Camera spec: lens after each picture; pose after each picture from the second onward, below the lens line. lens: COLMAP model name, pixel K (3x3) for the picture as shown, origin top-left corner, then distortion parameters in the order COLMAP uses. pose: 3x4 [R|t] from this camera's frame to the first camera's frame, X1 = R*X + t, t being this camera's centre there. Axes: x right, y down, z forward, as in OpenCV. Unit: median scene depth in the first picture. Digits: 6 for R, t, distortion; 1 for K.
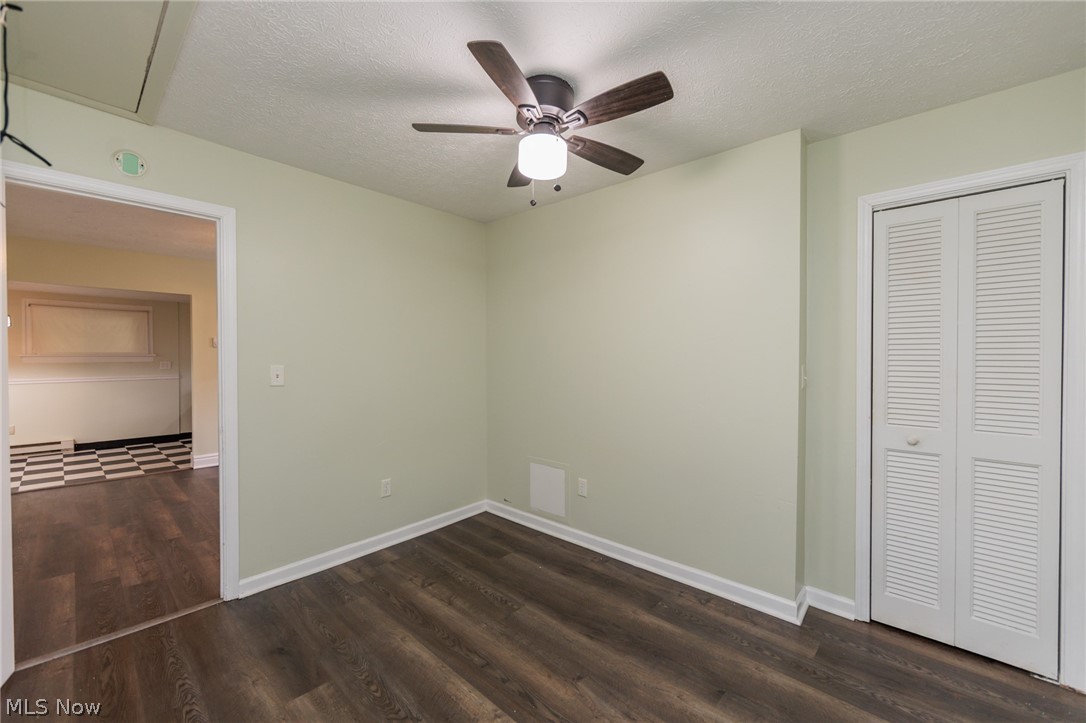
lens RADIAL K [[425.2, 0, 553.4], [0, 425.2, 367.2], [0, 0, 1]] dist [-0.000249, -0.000935]
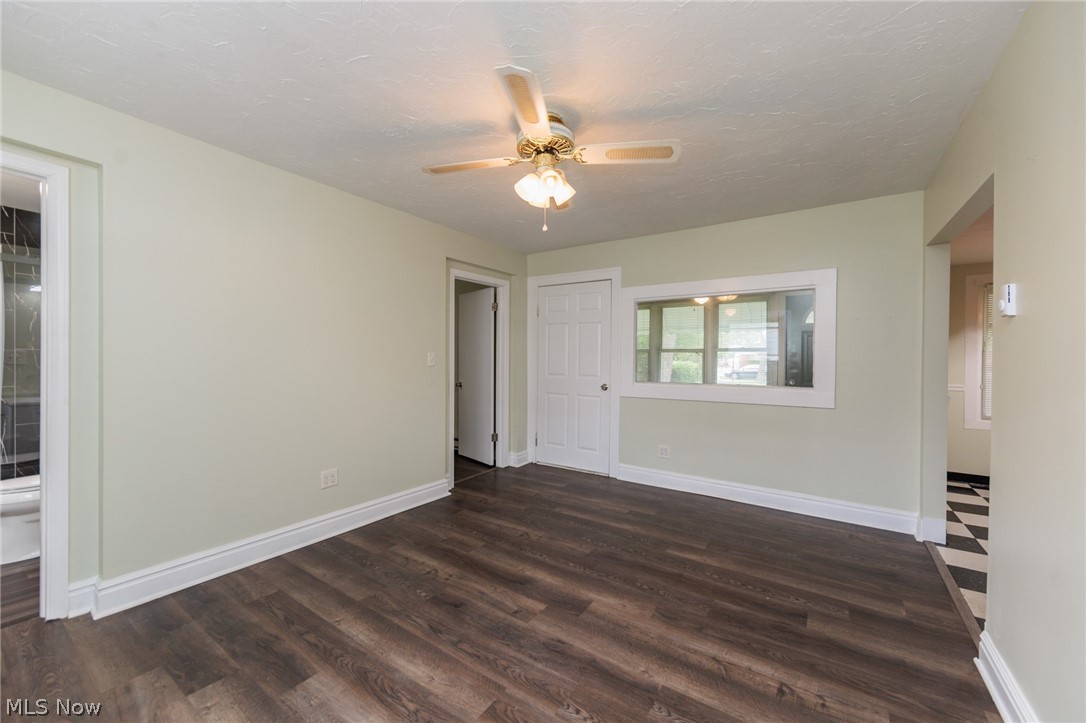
lens RADIAL K [[425.2, 0, 550.3], [0, 425.2, 357.3], [0, 0, 1]] dist [-0.000249, -0.000935]
pose [[-0.992121, -0.012820, -0.124623, -0.768563], [-0.015724, 0.999627, 0.022347, -0.033073], [0.124290, 0.024131, -0.991952, 2.235114]]
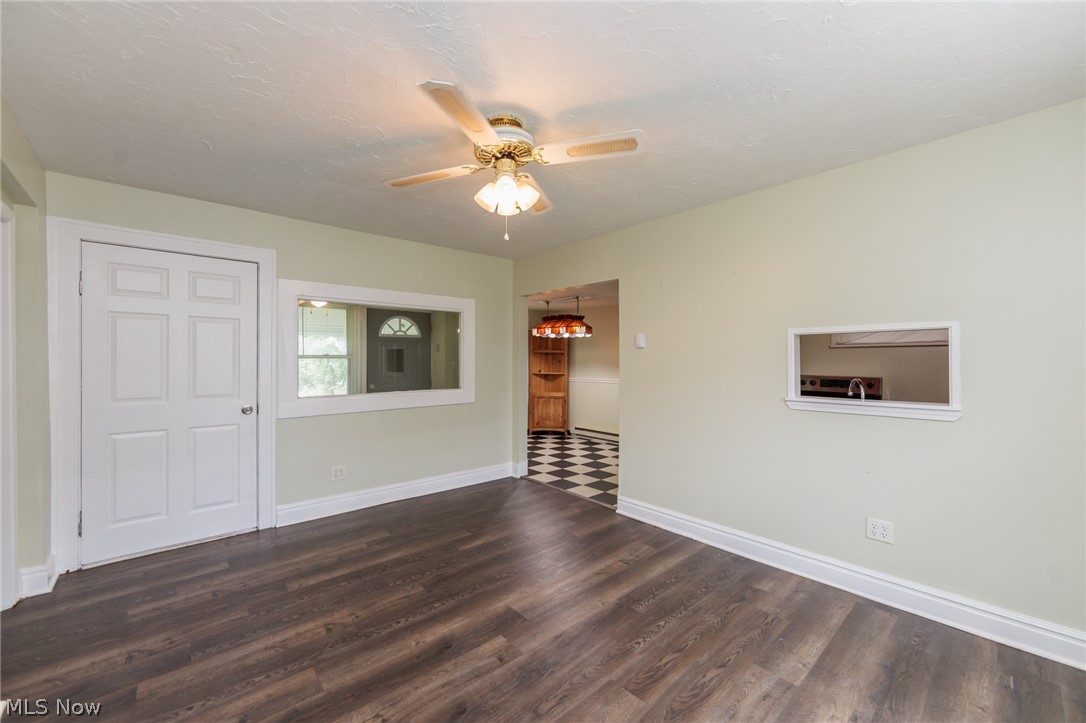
lens RADIAL K [[425.2, 0, 540.7], [0, 425.2, 357.7], [0, 0, 1]] dist [-0.000249, -0.000935]
pose [[-0.129659, -0.012301, -0.991482, -0.160487], [-0.020699, 0.999739, -0.009697, -0.036225], [0.991343, 0.019266, -0.129879, 1.649005]]
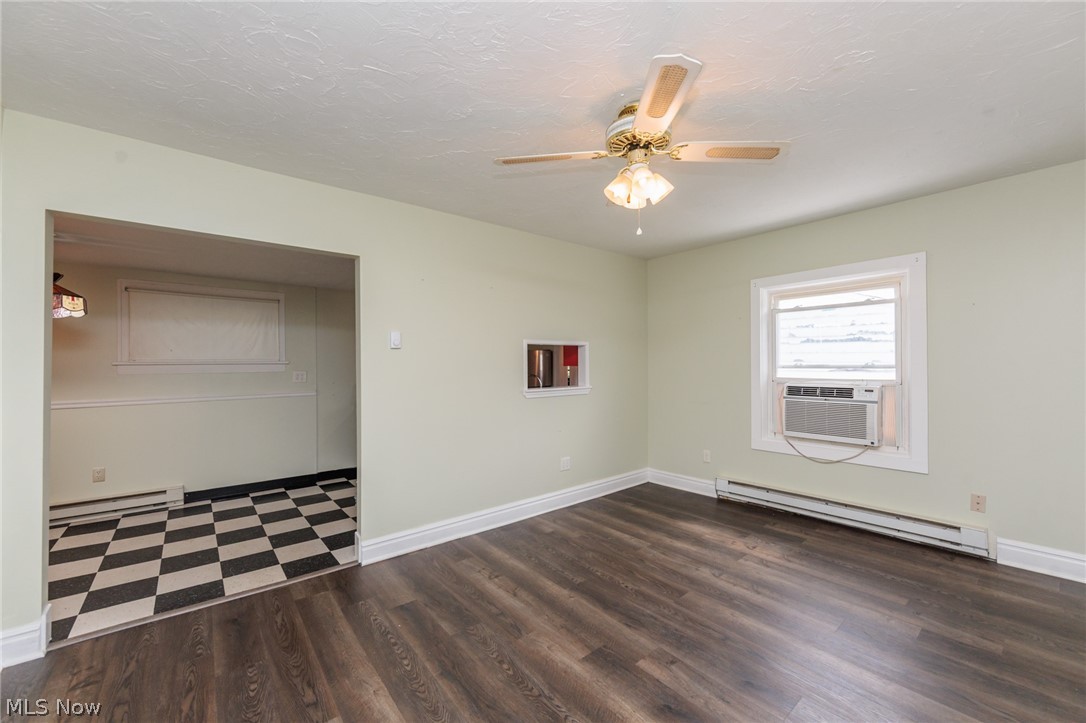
lens RADIAL K [[425.2, 0, 558.6], [0, 425.2, 361.6], [0, 0, 1]] dist [-0.000249, -0.000935]
pose [[0.989004, -0.008257, -0.147660, -0.878994], [0.004844, 0.999713, -0.023455, -0.021693], [0.147811, 0.022482, 0.988760, 0.834104]]
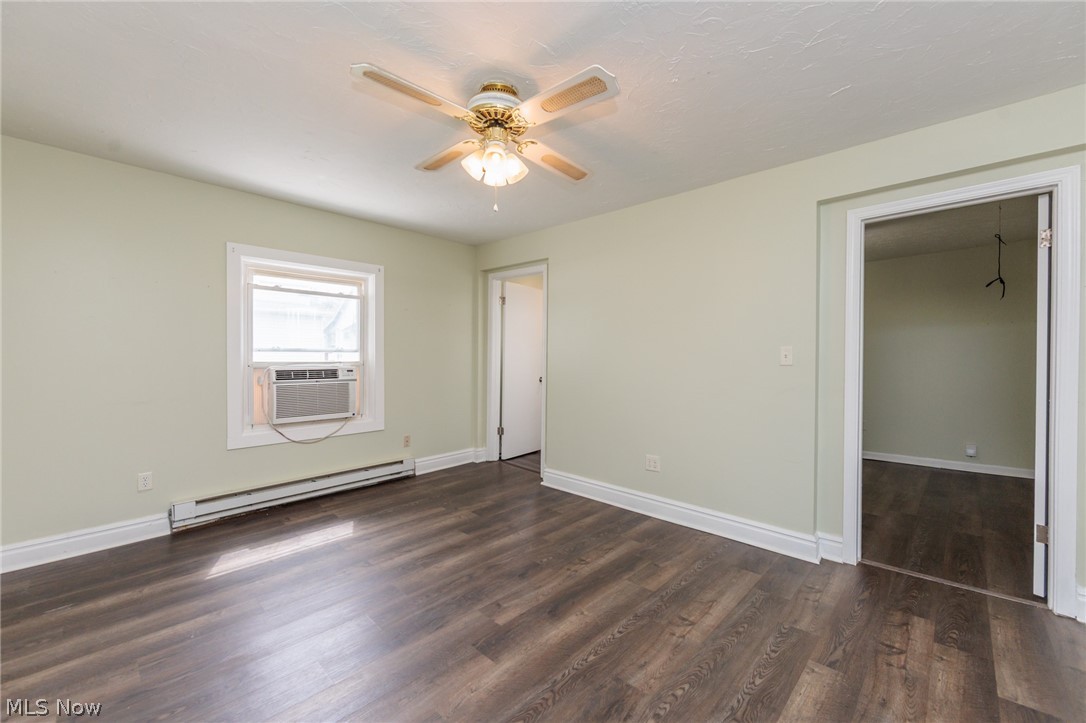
lens RADIAL K [[425.2, 0, 541.5], [0, 425.2, 361.1], [0, 0, 1]] dist [-0.000249, -0.000935]
pose [[0.052630, -0.007953, 0.998582, -1.525193], [0.015543, 0.999854, 0.007144, 0.001985], [-0.998493, 0.015145, 0.052746, 1.394166]]
